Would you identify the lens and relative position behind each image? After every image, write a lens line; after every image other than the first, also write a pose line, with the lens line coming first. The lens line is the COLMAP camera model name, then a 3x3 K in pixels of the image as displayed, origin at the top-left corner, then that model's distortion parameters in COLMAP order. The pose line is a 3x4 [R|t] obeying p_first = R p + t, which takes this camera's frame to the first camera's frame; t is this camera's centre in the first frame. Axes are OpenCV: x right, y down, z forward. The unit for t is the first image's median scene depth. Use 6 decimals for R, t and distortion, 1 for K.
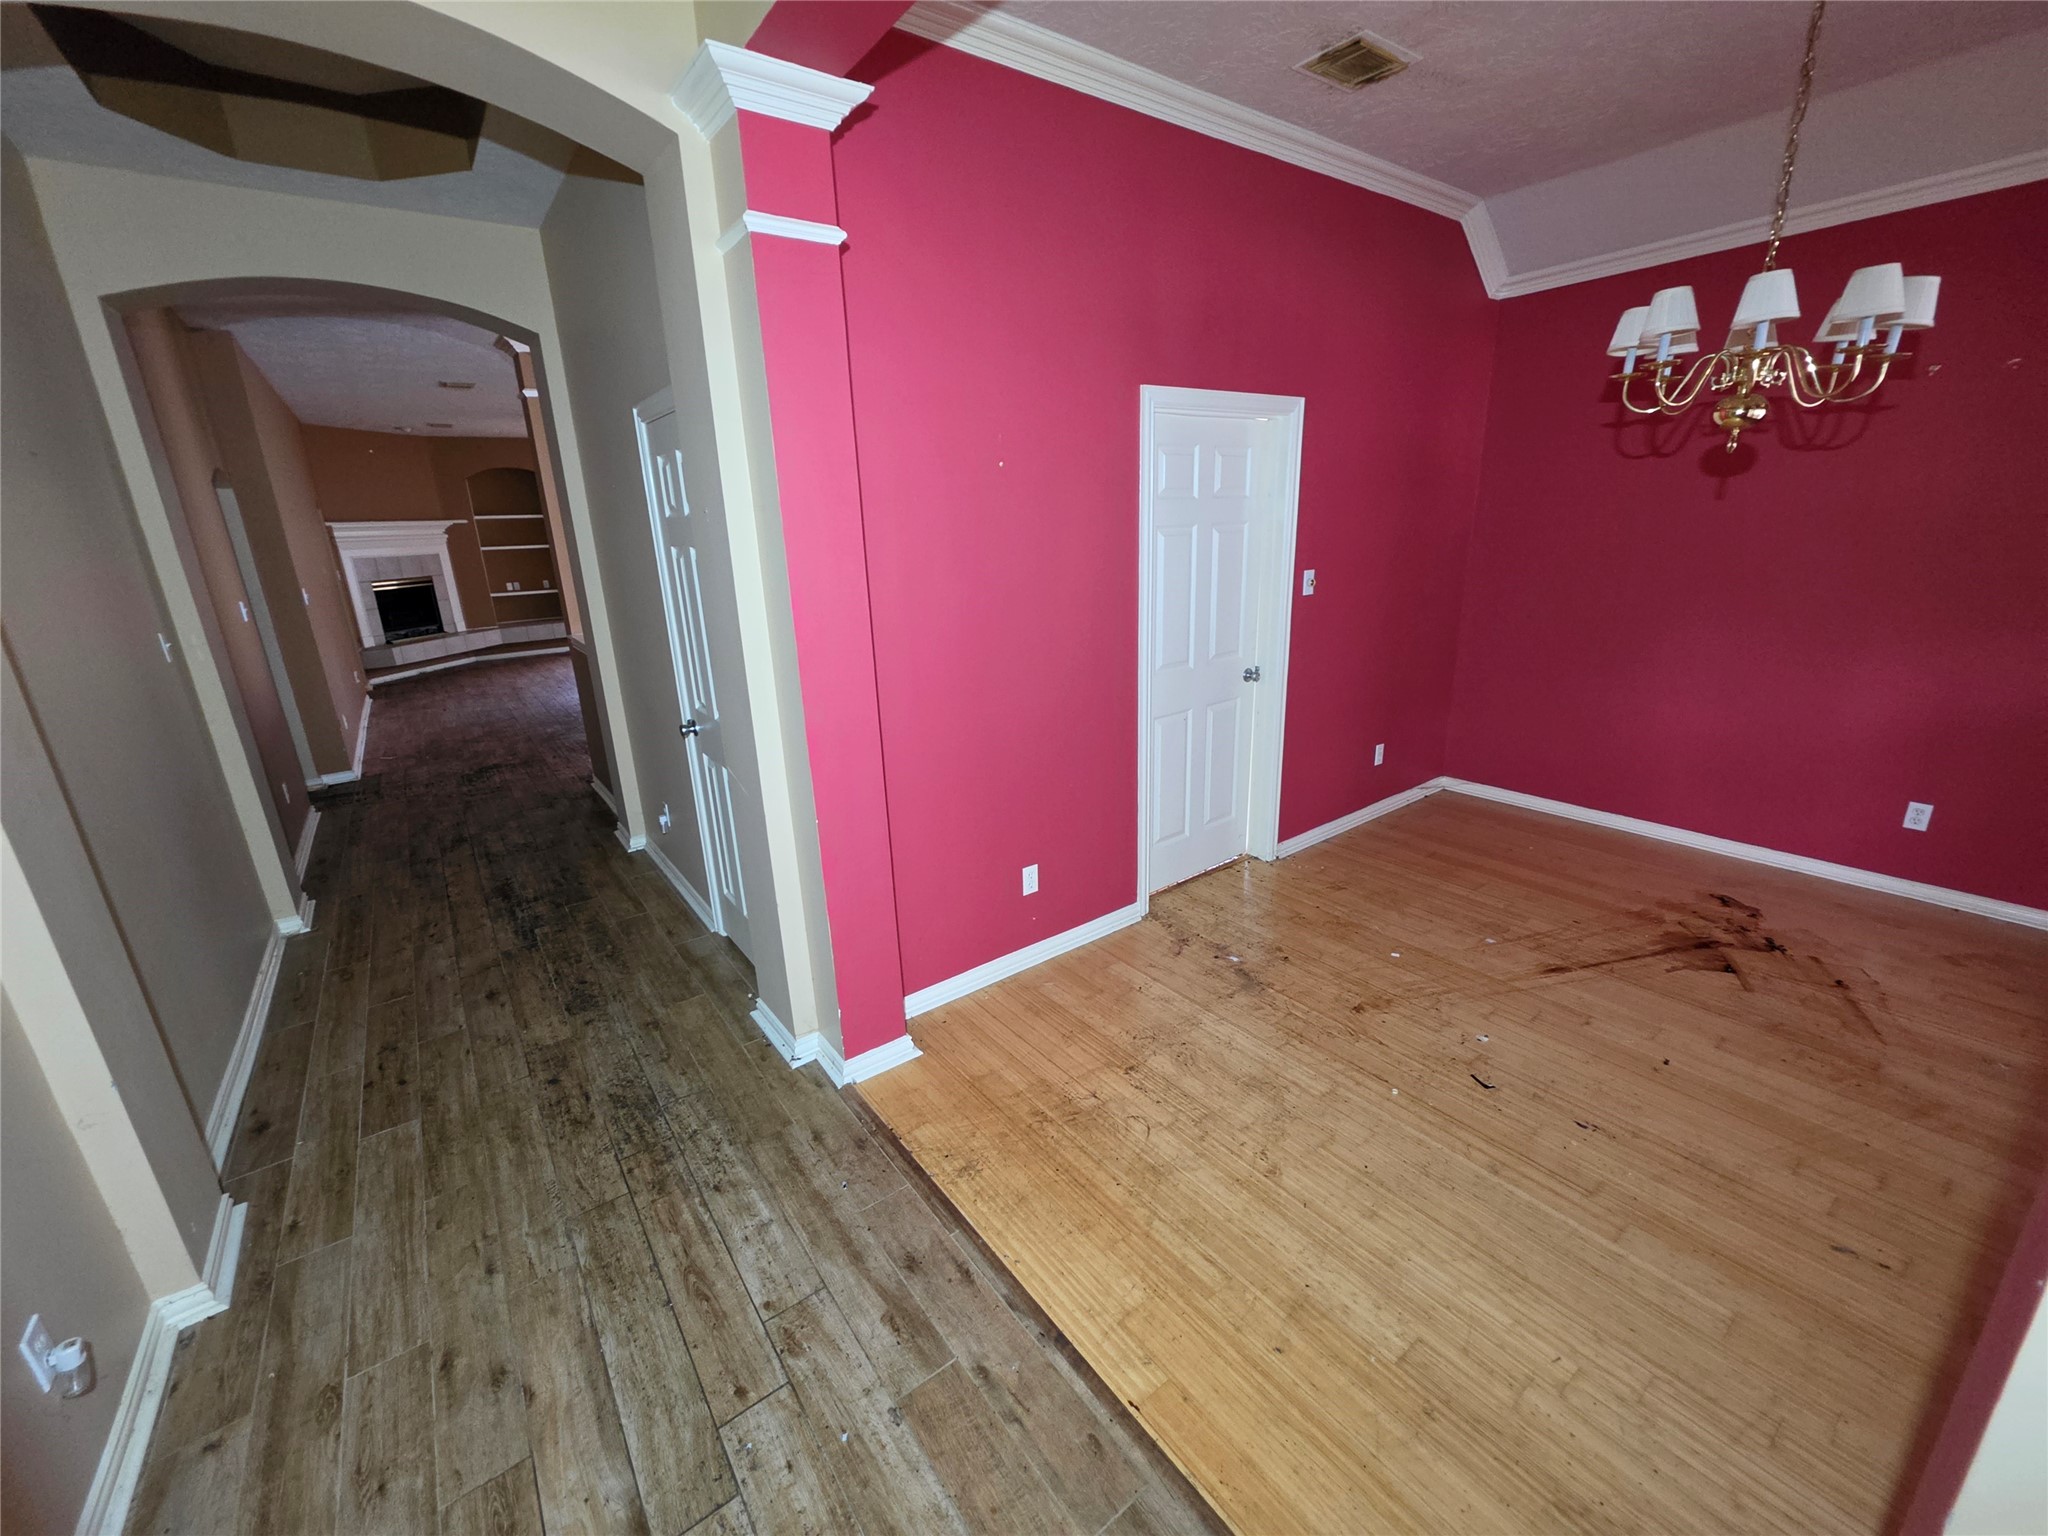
lens RADIAL K [[826.0, 0, 1021.5], [0, 826.0, 764.9], [0, 0, 1]] dist [-0.002984, 0.000254]
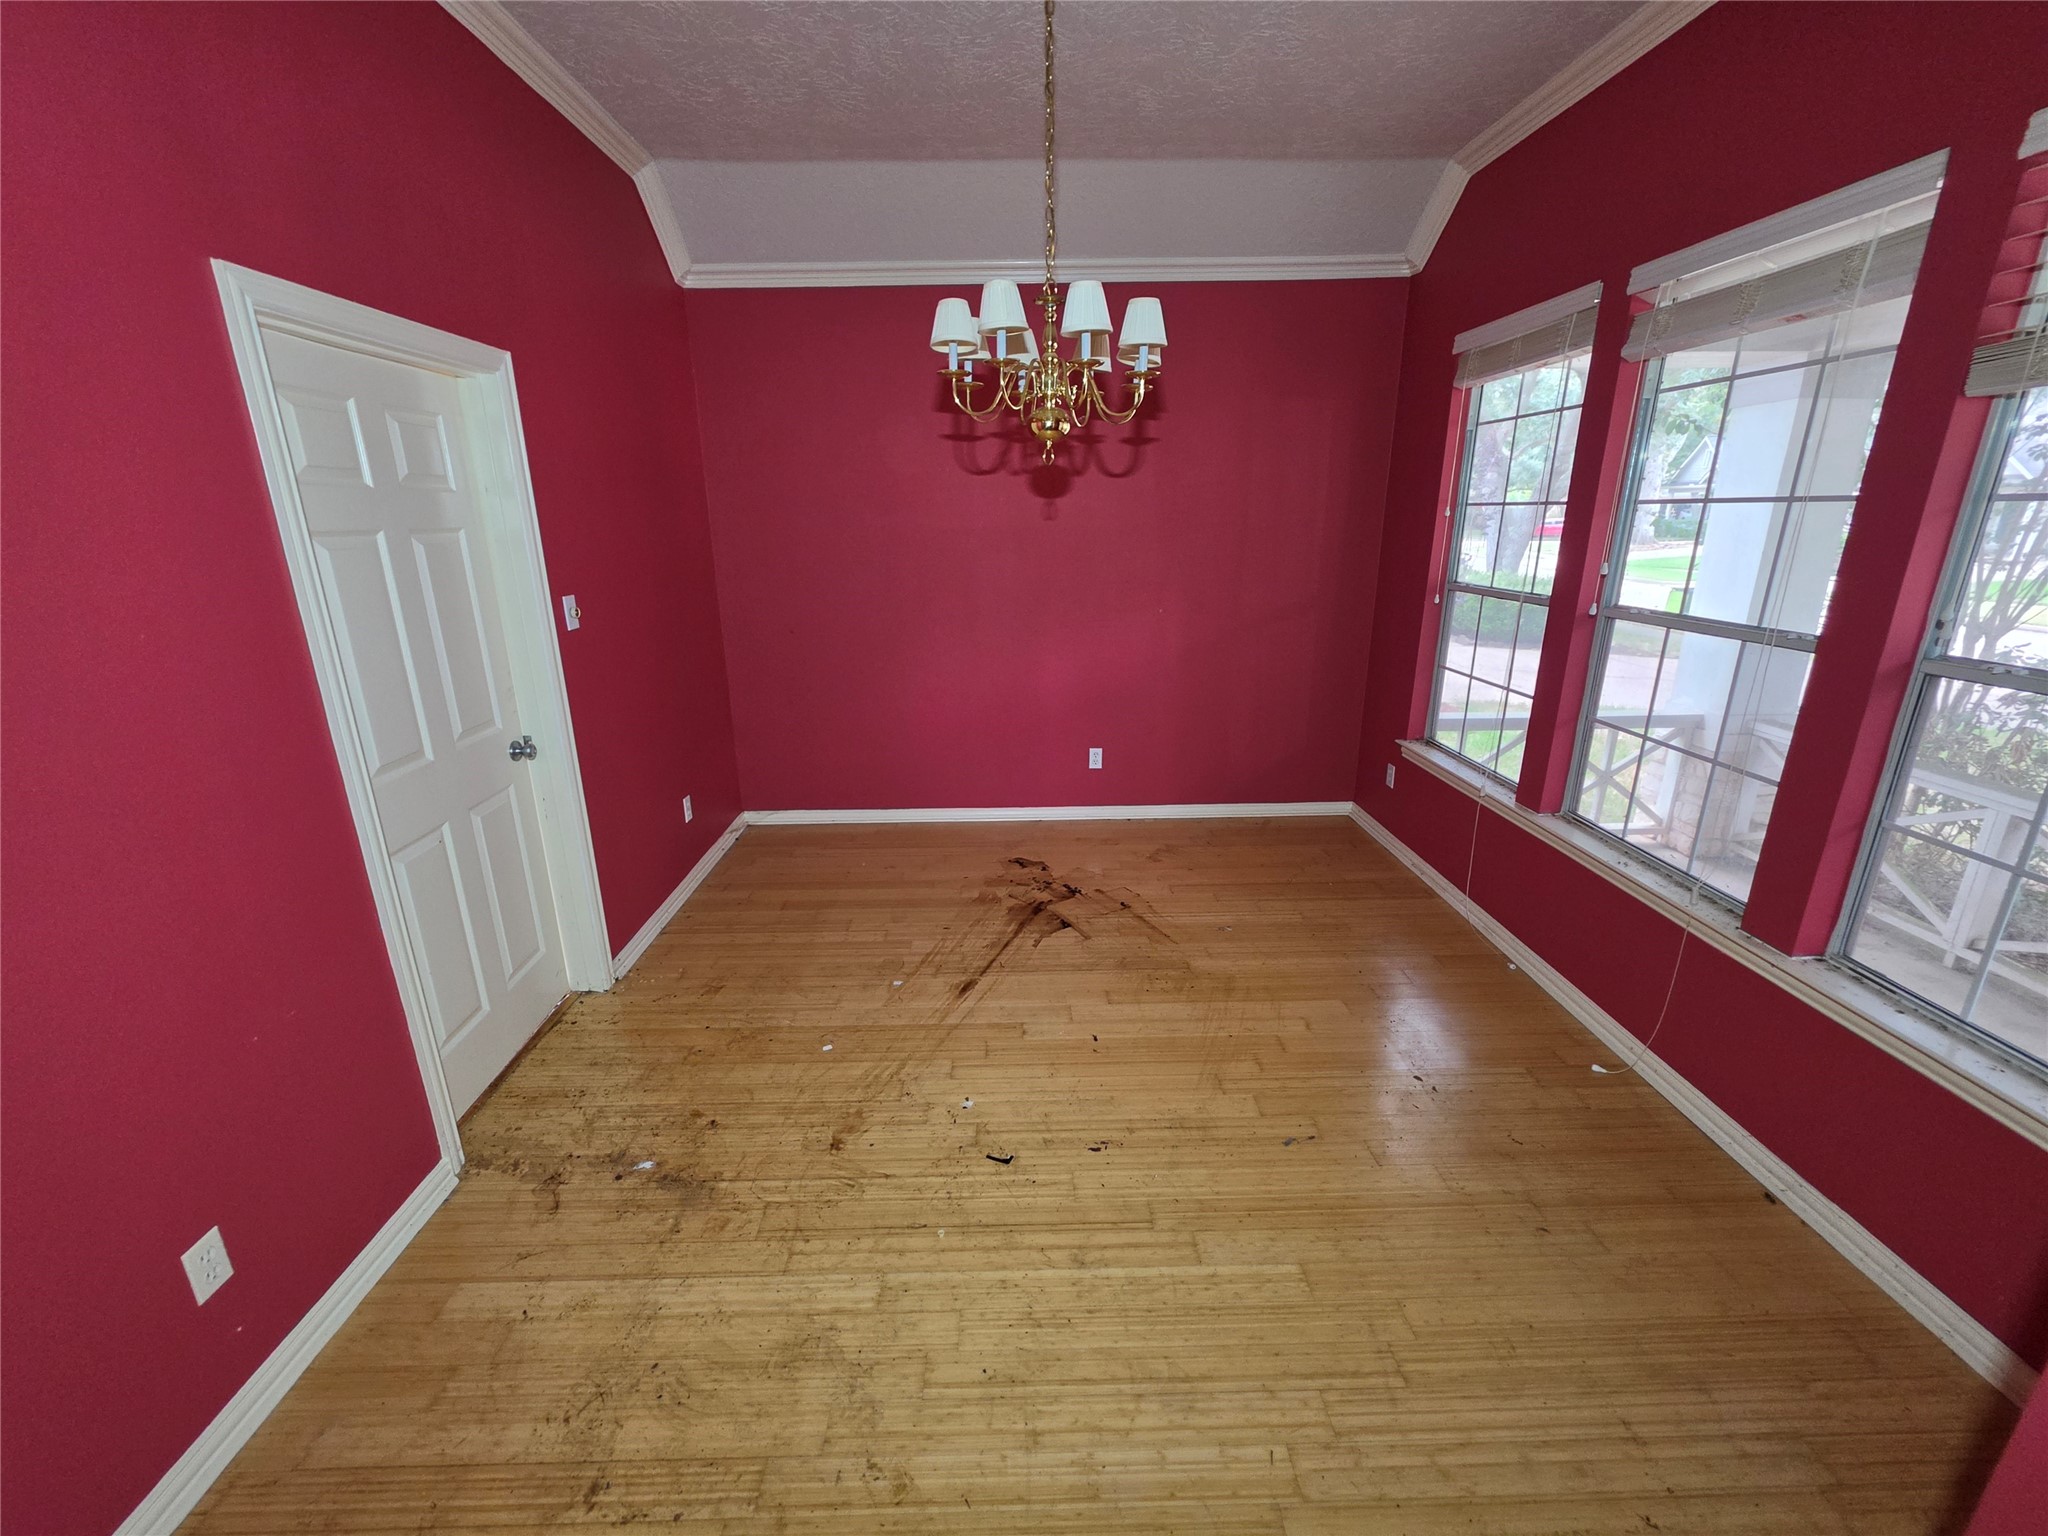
lens RADIAL K [[826.0, 0, 1021.5], [0, 826.0, 764.9], [0, 0, 1]] dist [-0.002984, 0.000254]
pose [[0.581453, -0.206872, 0.786839, -0.030741], [0.223333, 0.970565, 0.090139, -0.079973], [-0.782326, 0.123316, 0.610540, 0.307677]]
